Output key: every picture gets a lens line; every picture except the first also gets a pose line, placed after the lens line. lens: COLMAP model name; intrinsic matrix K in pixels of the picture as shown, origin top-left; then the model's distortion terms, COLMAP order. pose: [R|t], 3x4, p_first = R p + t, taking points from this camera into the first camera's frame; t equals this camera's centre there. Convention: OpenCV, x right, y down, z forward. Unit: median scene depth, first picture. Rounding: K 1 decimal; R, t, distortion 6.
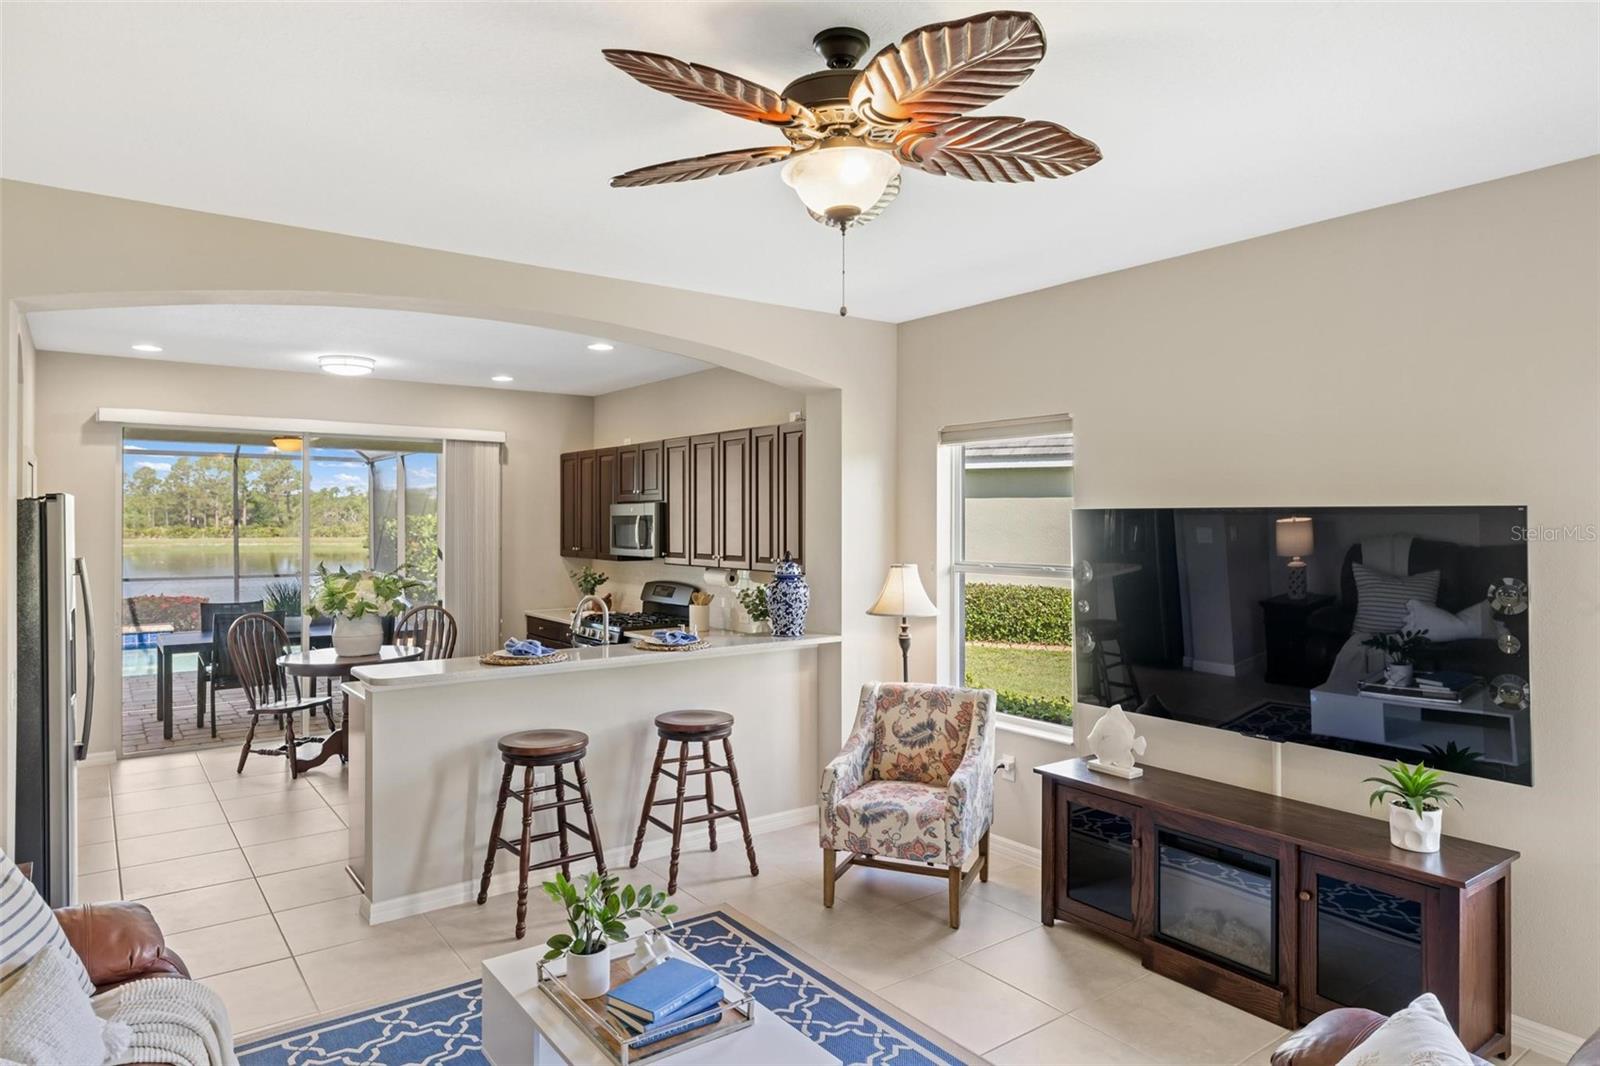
lens RADIAL K [[957.4, 0, 804.5], [0, 957.4, 519.2], [0, 0, 1]] dist [-0.007648, 0.001539]
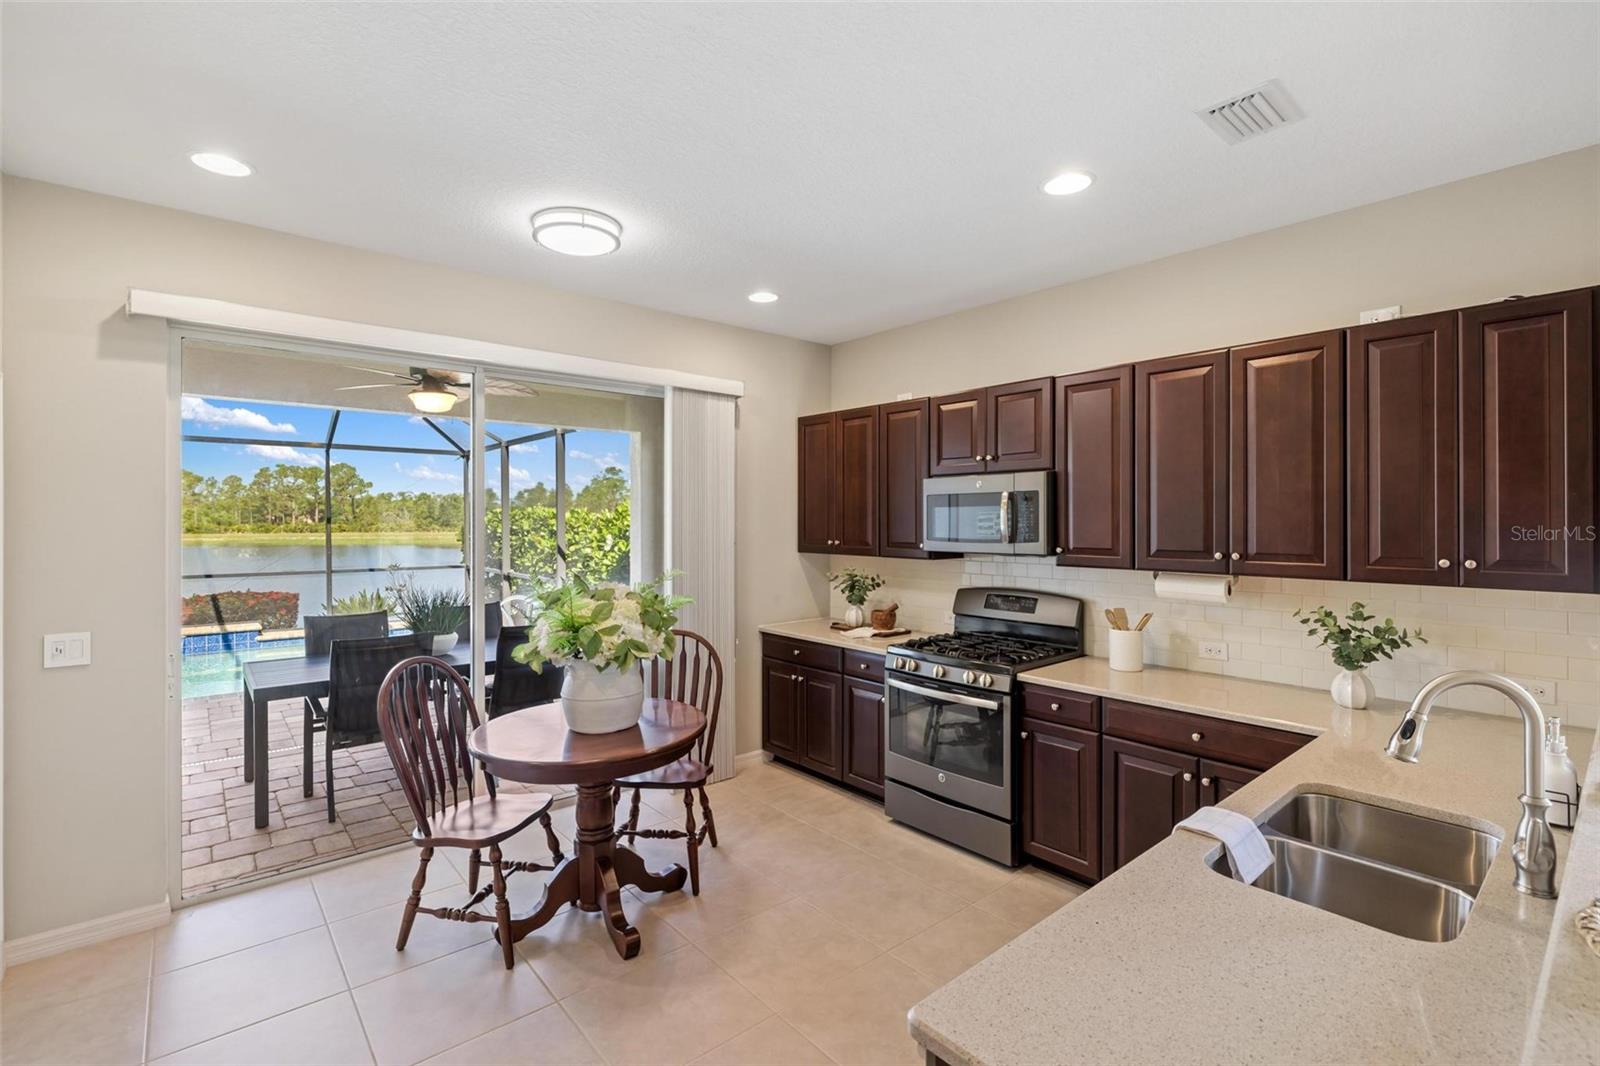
lens RADIAL K [[726.5, 0, 799.7], [0, 726.5, 521.1], [0, 0, 1]] dist [-0.005567, -0.000134]
pose [[0.998236, -0.003058, 0.059287, -0.380452], [0.002732, 0.999981, 0.005580, 0.014714], [-0.059303, -0.005408, 0.998225, 0.561477]]
